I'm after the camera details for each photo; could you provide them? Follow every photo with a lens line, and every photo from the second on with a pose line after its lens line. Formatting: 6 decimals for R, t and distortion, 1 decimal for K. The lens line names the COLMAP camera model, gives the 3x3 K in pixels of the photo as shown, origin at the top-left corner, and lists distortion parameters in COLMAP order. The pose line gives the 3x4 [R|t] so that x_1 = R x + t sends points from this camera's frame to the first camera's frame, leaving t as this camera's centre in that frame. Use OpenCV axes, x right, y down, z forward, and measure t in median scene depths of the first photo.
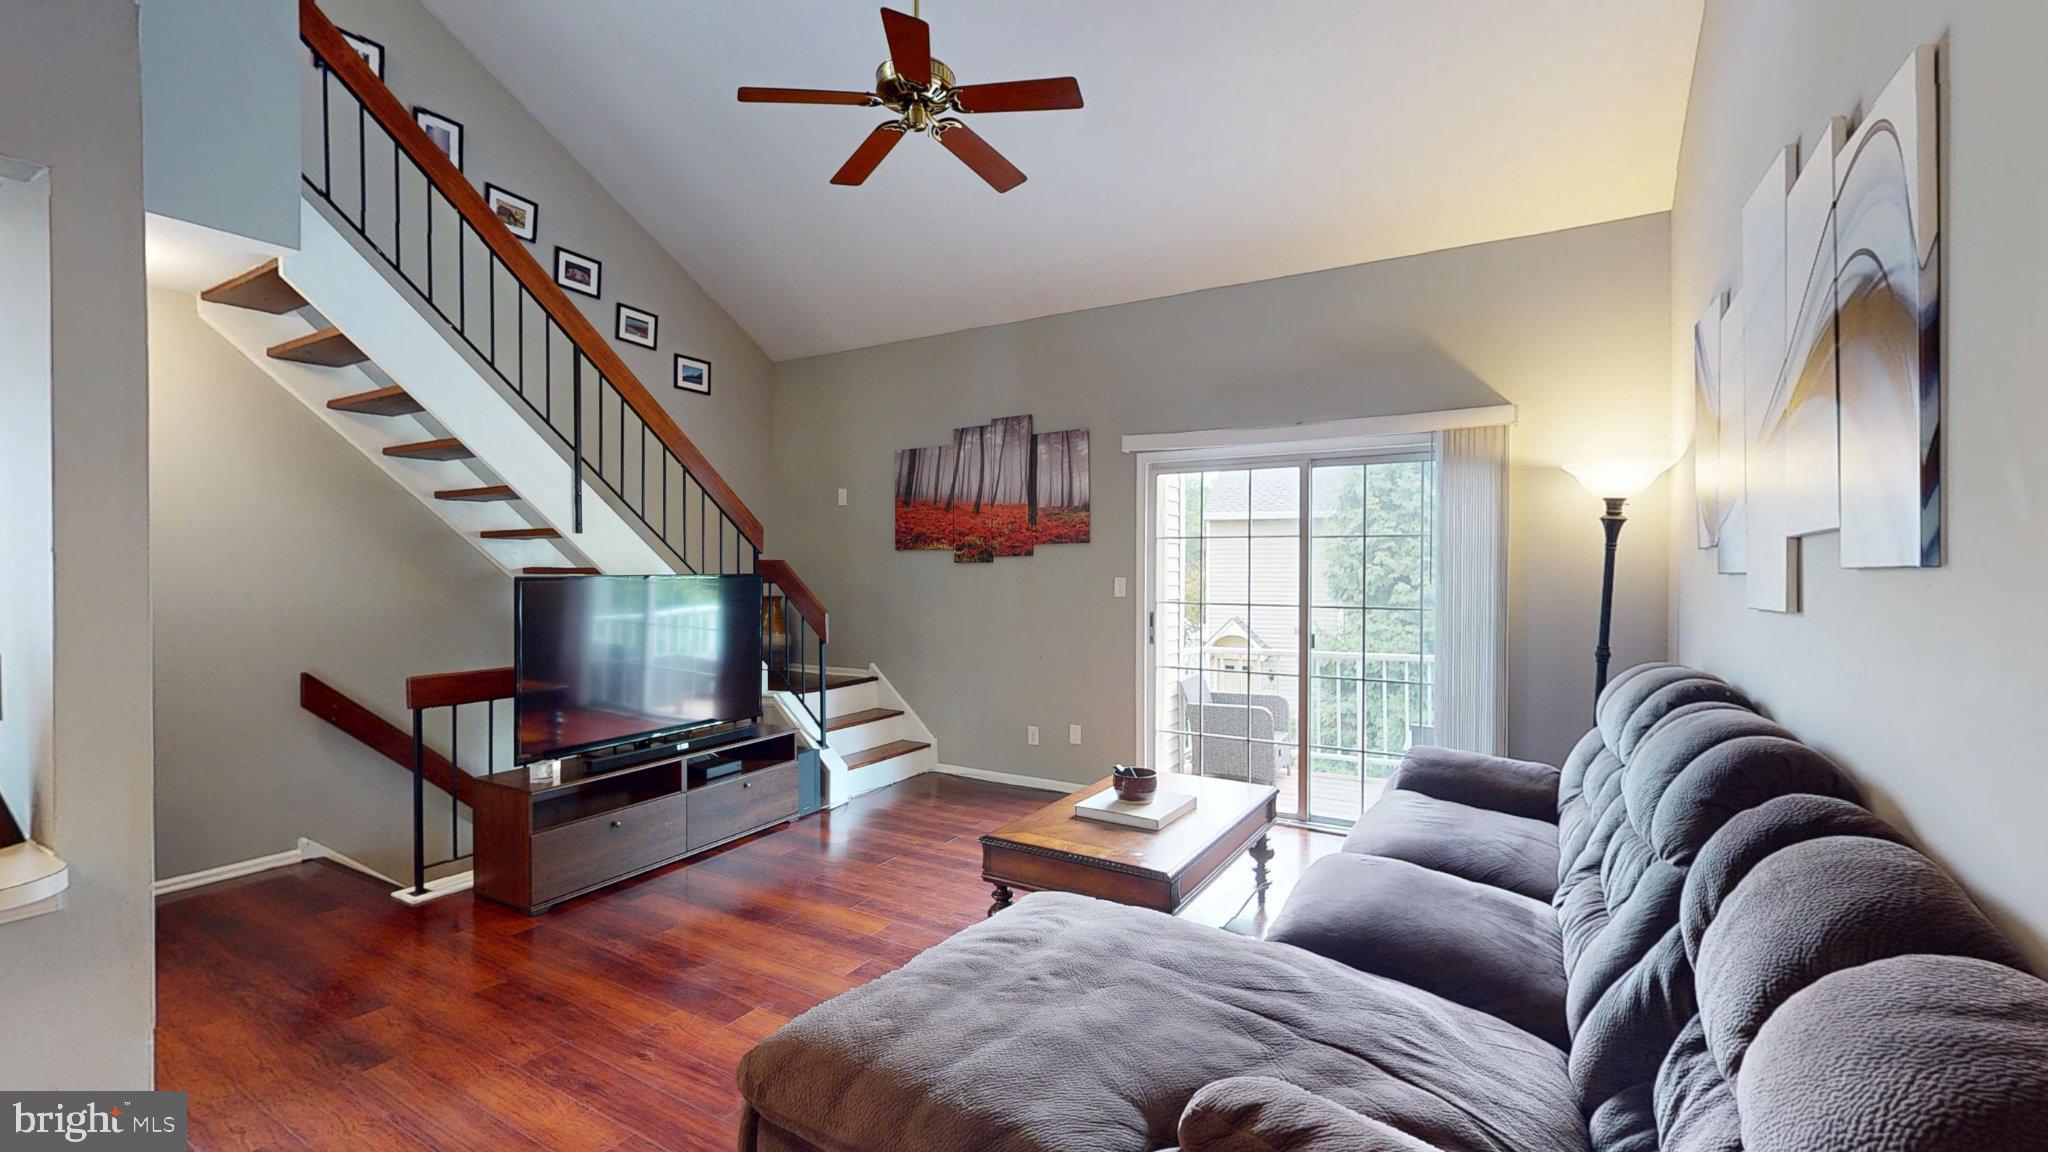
lens RADIAL K [[855.3, 0, 1025.0], [0, 855.3, 579.2], [0, 0, 1]] dist [0.003522, -0.000249]
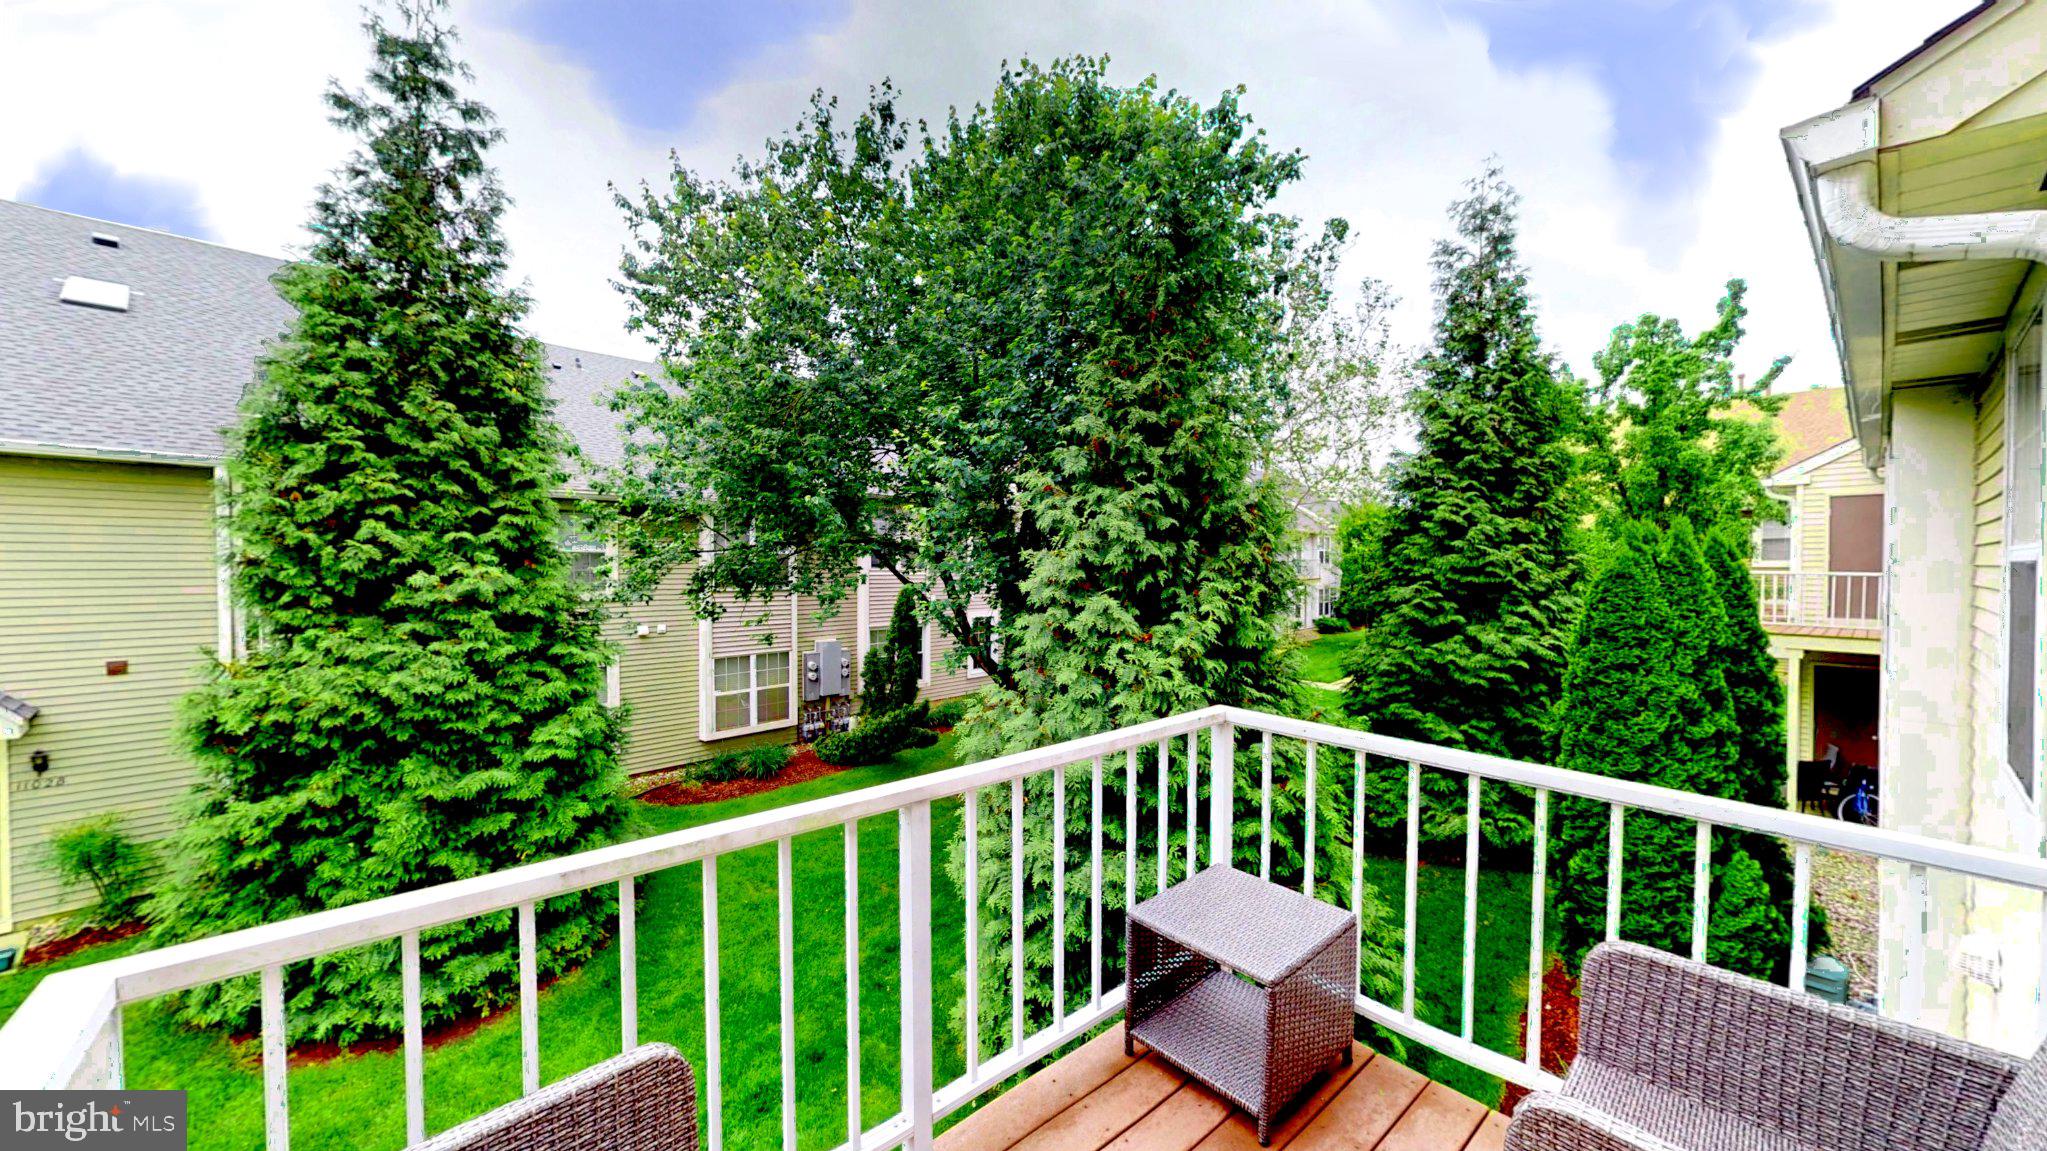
lens RADIAL K [[753.2, 0, 1036.9], [0, 753.2, 567.1], [0, 0, 1]] dist [0.000887, 0.000396]
pose [[0.302715, -0.009417, 0.953035, 0.154751], [0.011887, 0.999911, 0.006105, 0.005976], [-0.953007, 0.009480, 0.302800, 1.060357]]
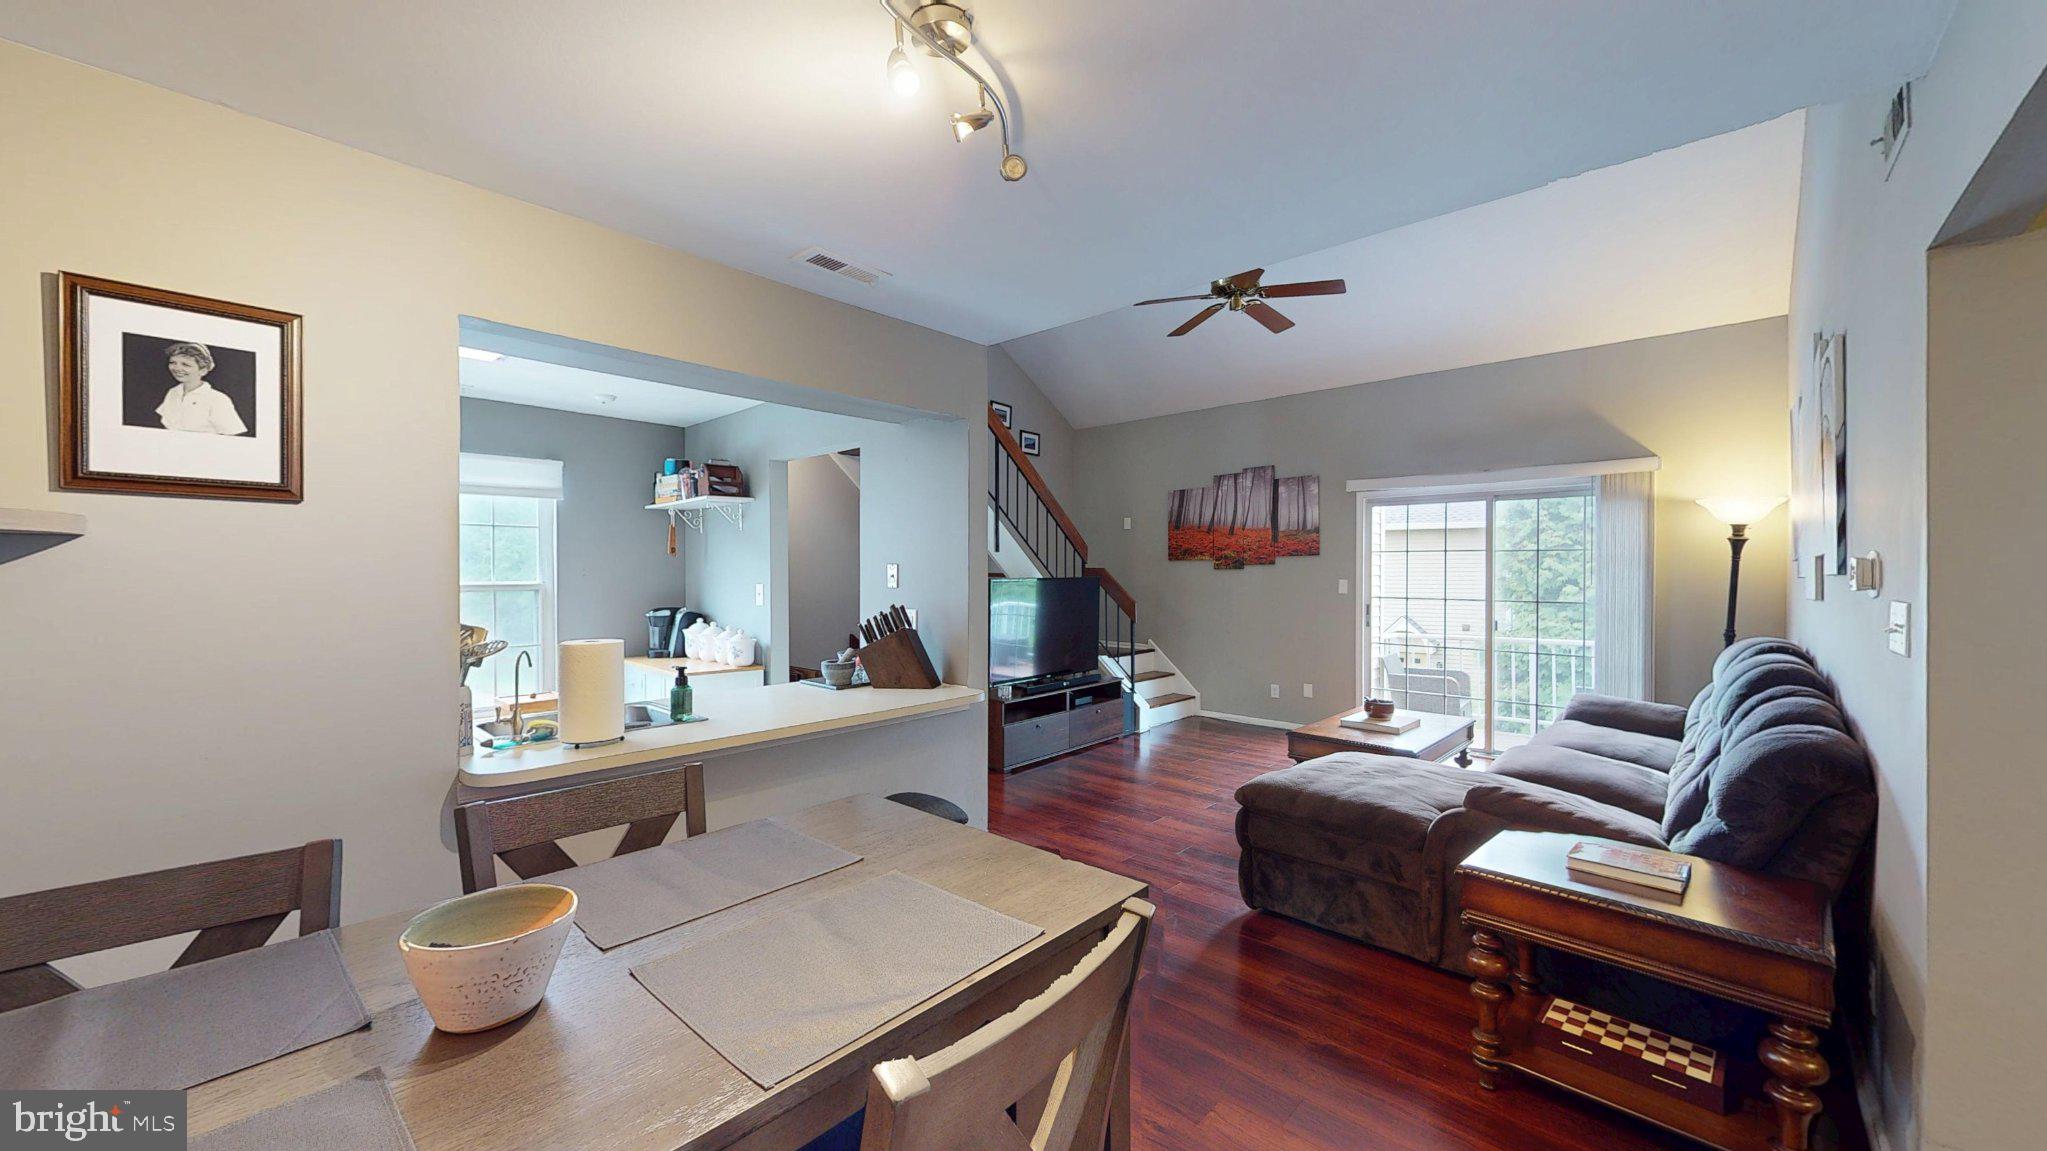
lens RADIAL K [[753.2, 0, 1022.0], [0, 753.2, 575.5], [0, 0, 1]] dist [0.000887, 0.000396]
pose [[0.976870, 0.000077, -0.213836, -0.145391], [-0.001750, 0.999969, -0.007635, 0.001383], [0.213829, 0.007833, 0.976840, -0.340459]]
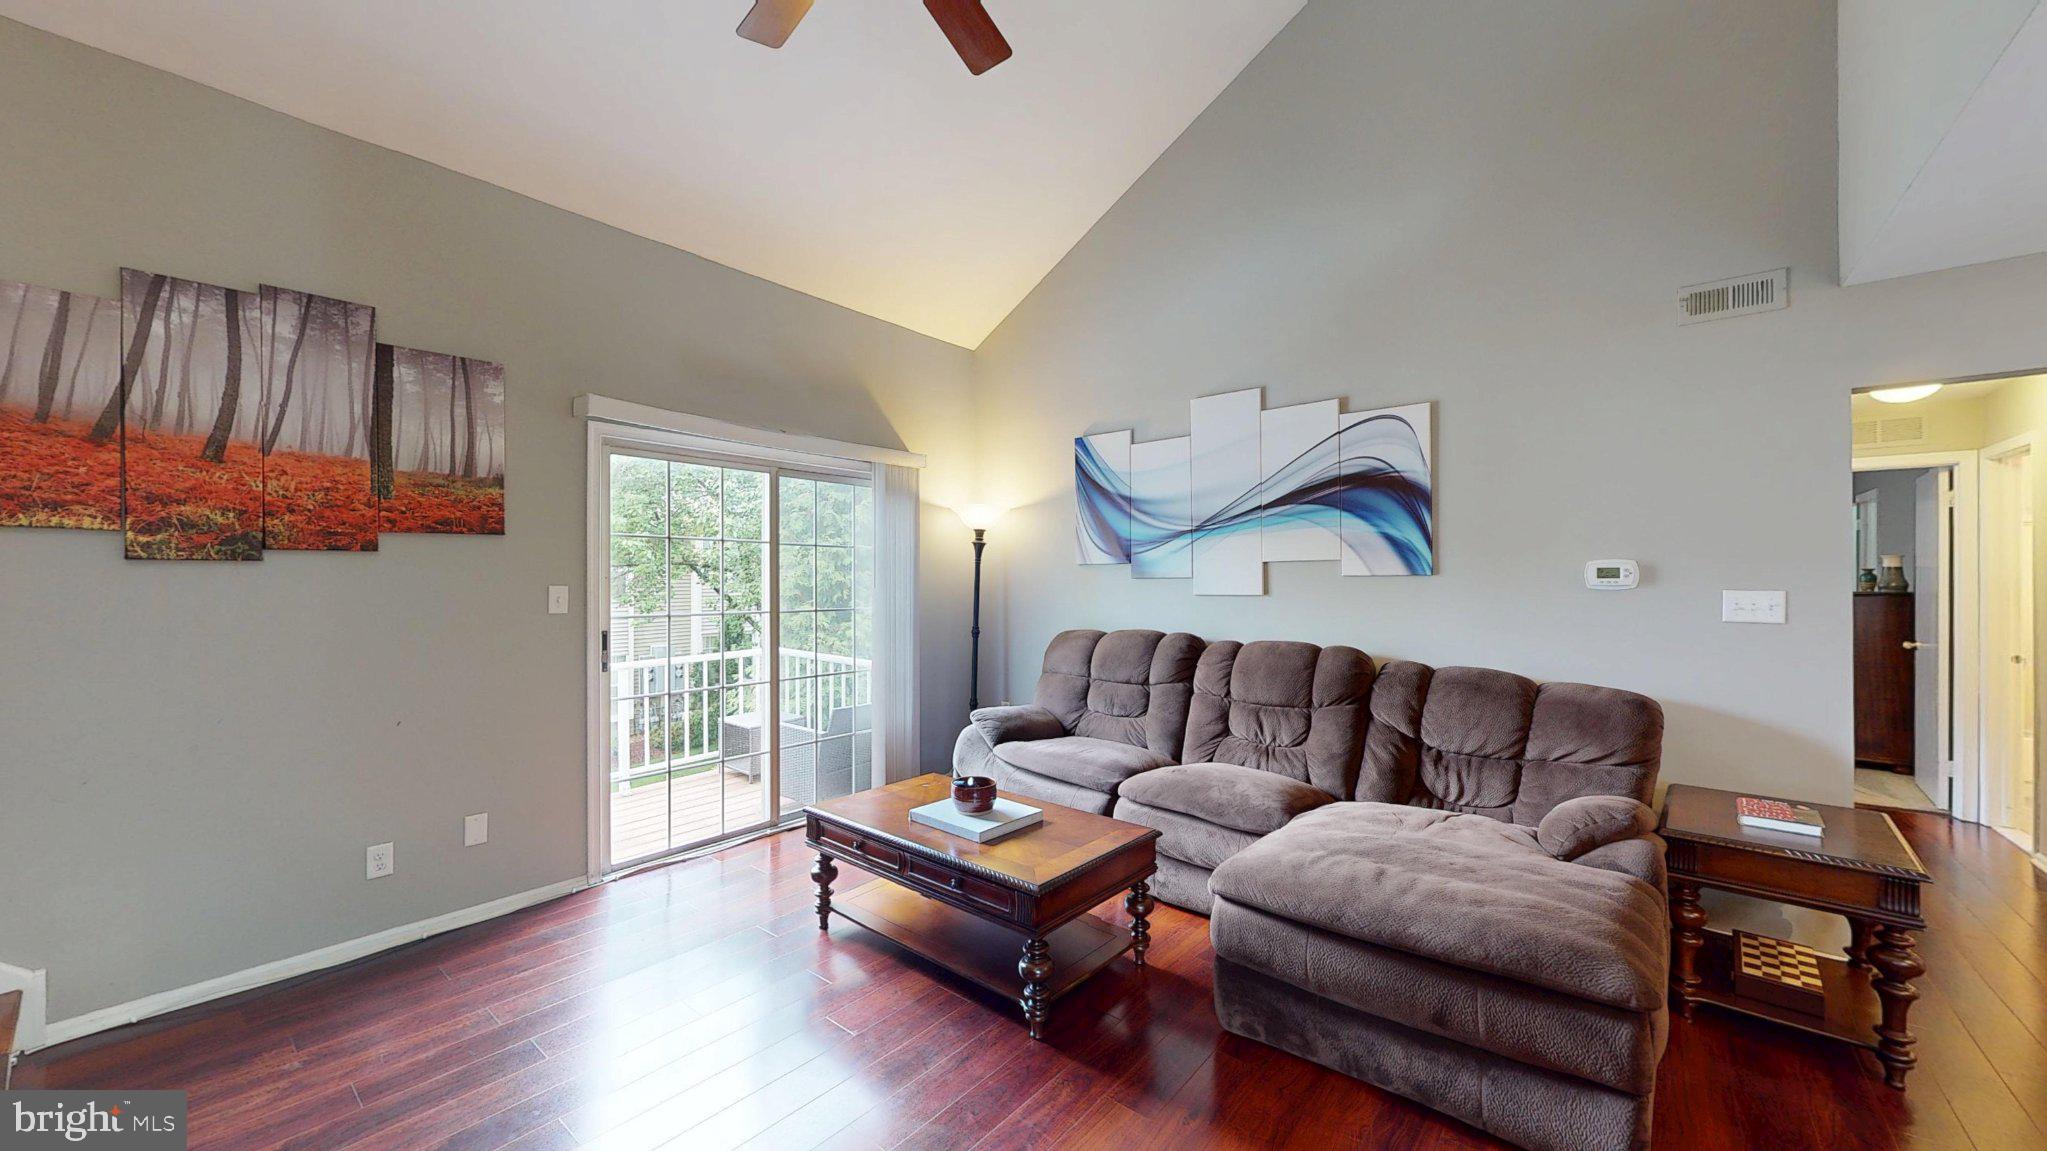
lens RADIAL K [[753.2, 0, 1024.6], [0, 753.2, 573.0], [0, 0, 1]] dist [0.000887, 0.000396]
pose [[0.151858, 0.003876, 0.988395, -0.468244], [0.010496, 0.999930, -0.005534, -0.005580], [-0.988347, 0.011215, 0.151807, 0.529111]]
